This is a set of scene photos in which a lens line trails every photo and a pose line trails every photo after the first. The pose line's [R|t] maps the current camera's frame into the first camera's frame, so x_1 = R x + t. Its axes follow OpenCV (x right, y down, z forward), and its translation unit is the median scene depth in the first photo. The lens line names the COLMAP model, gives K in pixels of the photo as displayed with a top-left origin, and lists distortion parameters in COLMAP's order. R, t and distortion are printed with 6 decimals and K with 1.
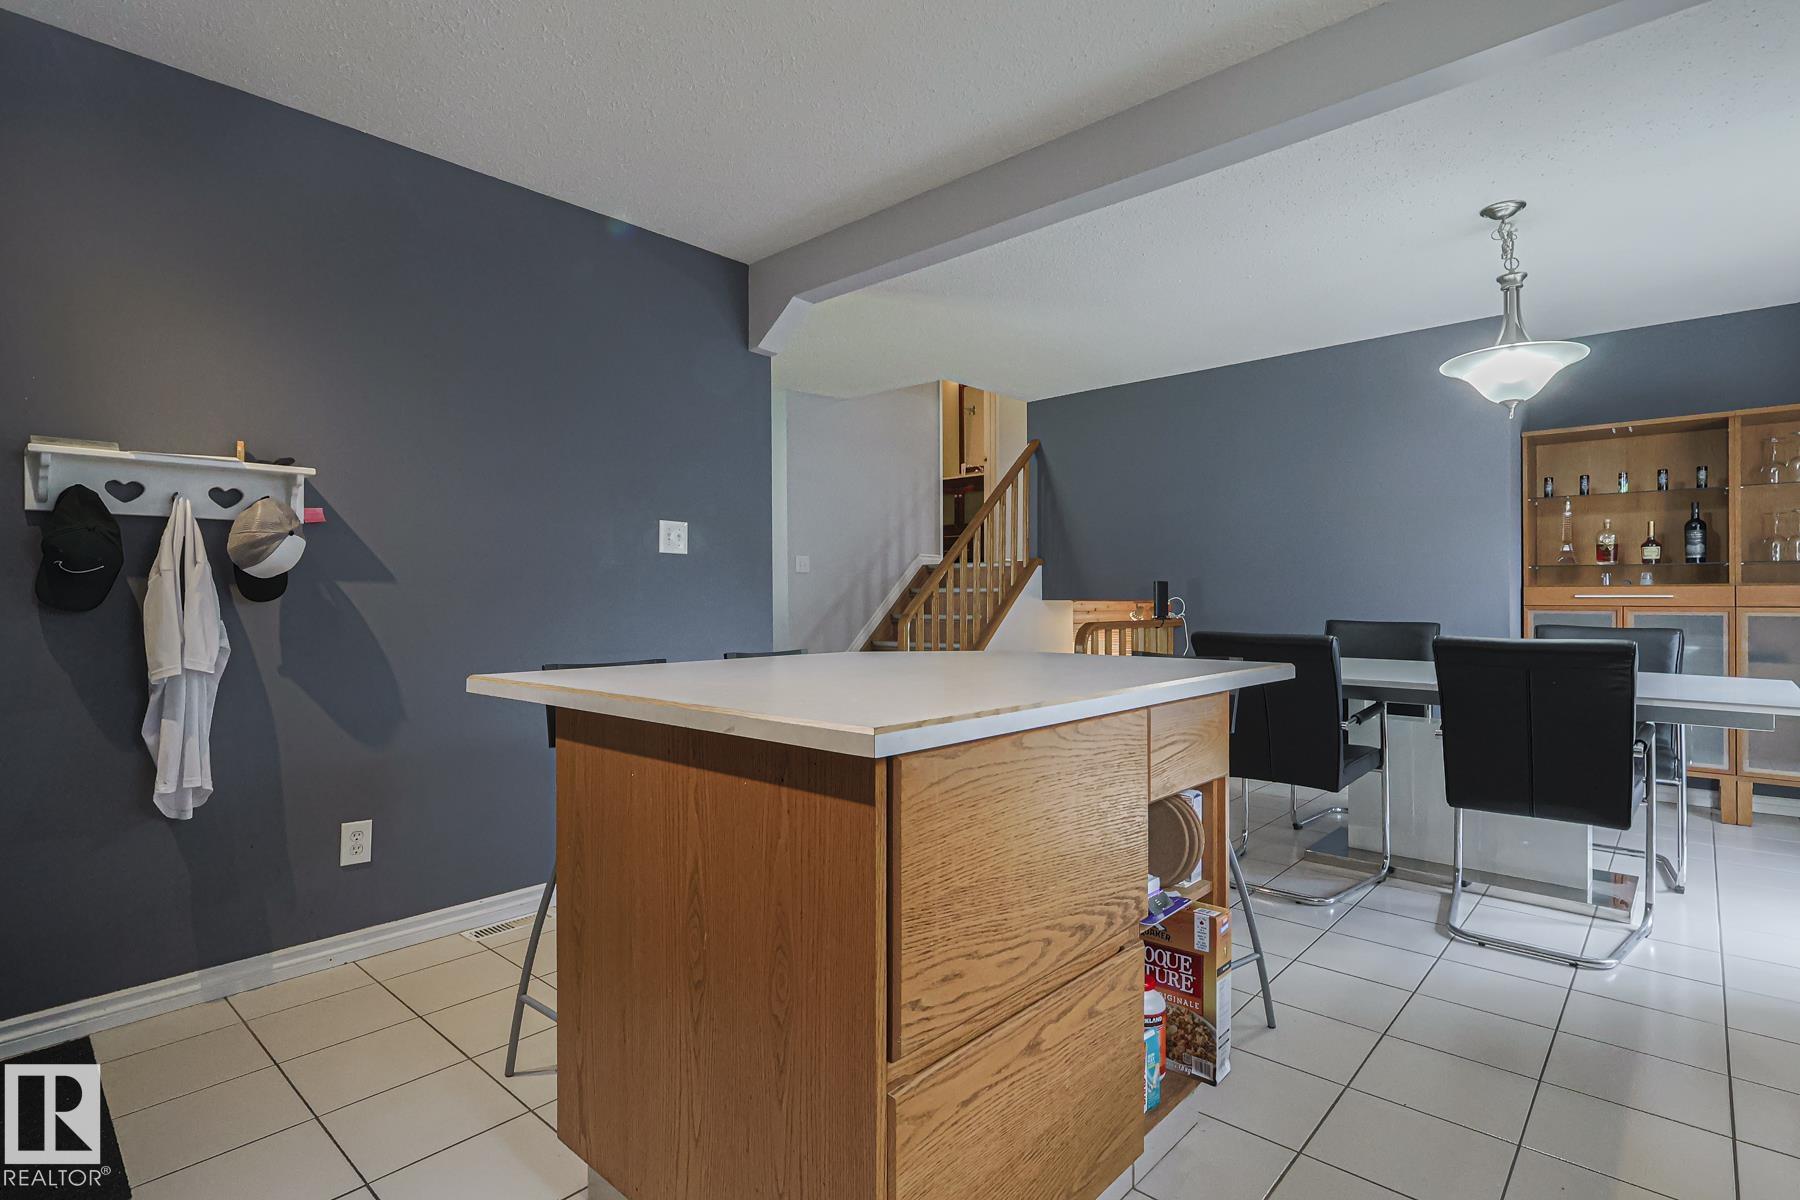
lens RADIAL K [[898.0, 0, 889.6], [0, 898.0, 595.1], [0, 0, 1]] dist [-0.002449, 0.000741]
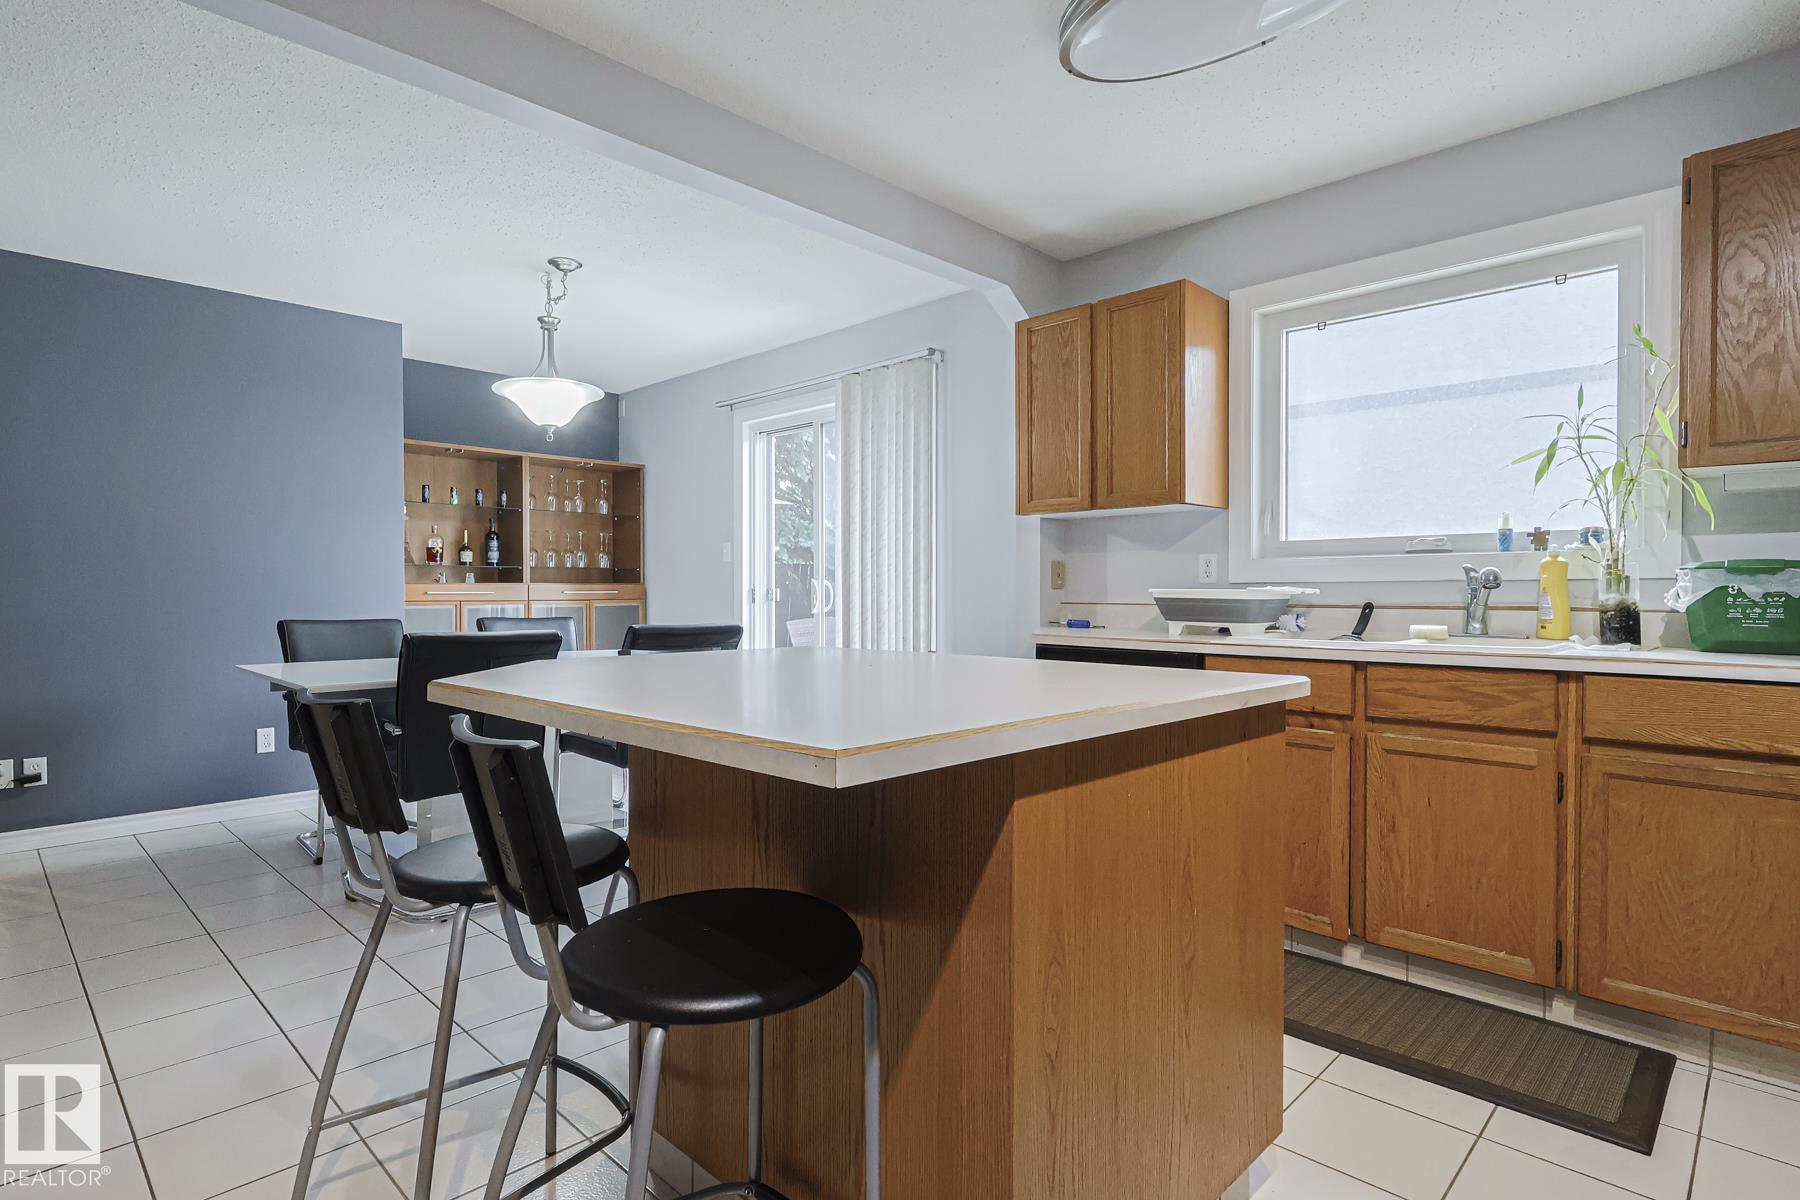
lens RADIAL K [[898.0, 0, 945.3], [0, 898.0, 582.5], [0, 0, 1]] dist [-0.002449, 0.000741]
pose [[-0.000733, 0.011017, 0.999939, -0.488626], [-0.000207, 0.999939, -0.011017, 0.000735], [-1.000000, -0.000215, -0.000731, 0.496592]]
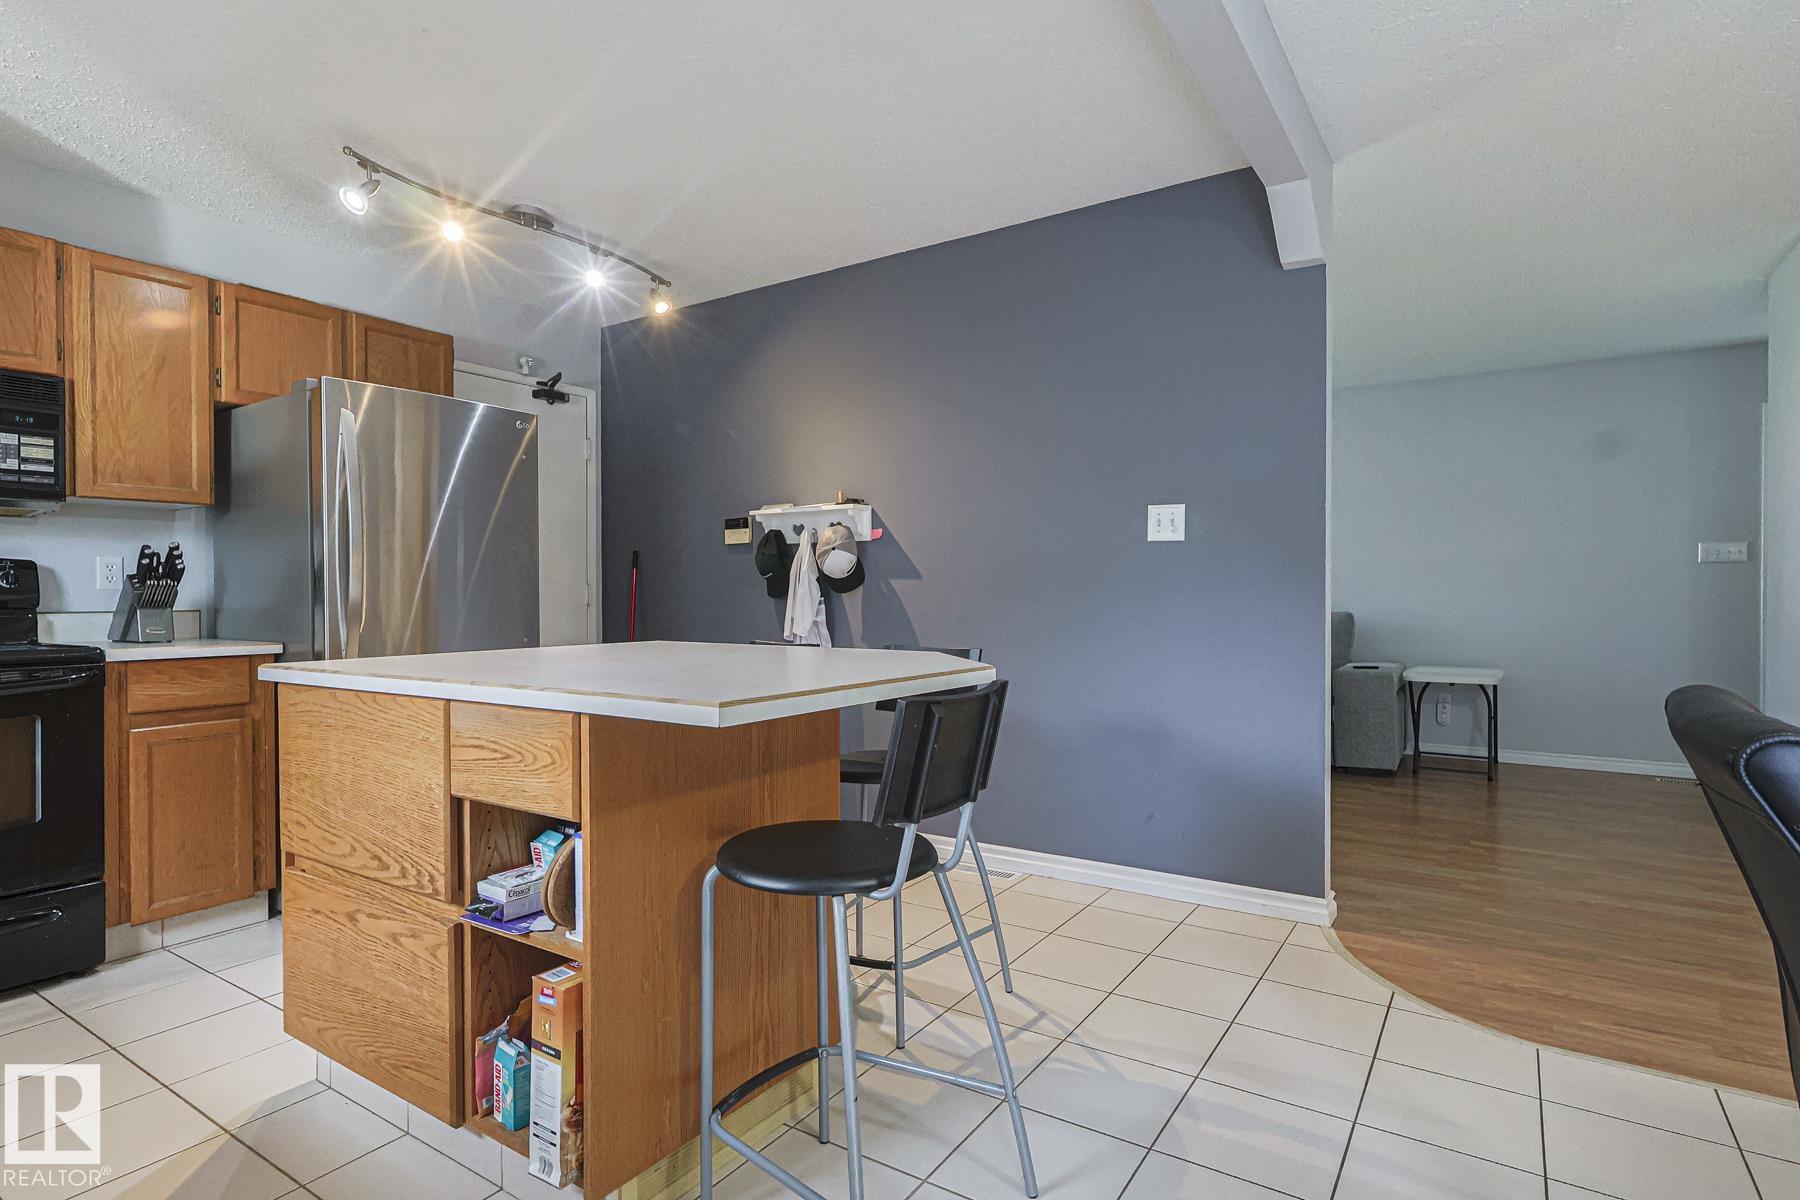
lens RADIAL K [[898.0, 0, 903.4], [0, 898.0, 591.4], [0, 0, 1]] dist [-0.002449, 0.000741]
pose [[0.164479, 0.003079, -0.986376, 0.637185], [0.005370, 0.999978, 0.004017, -0.000640], [0.986366, -0.005957, 0.164459, 0.619907]]
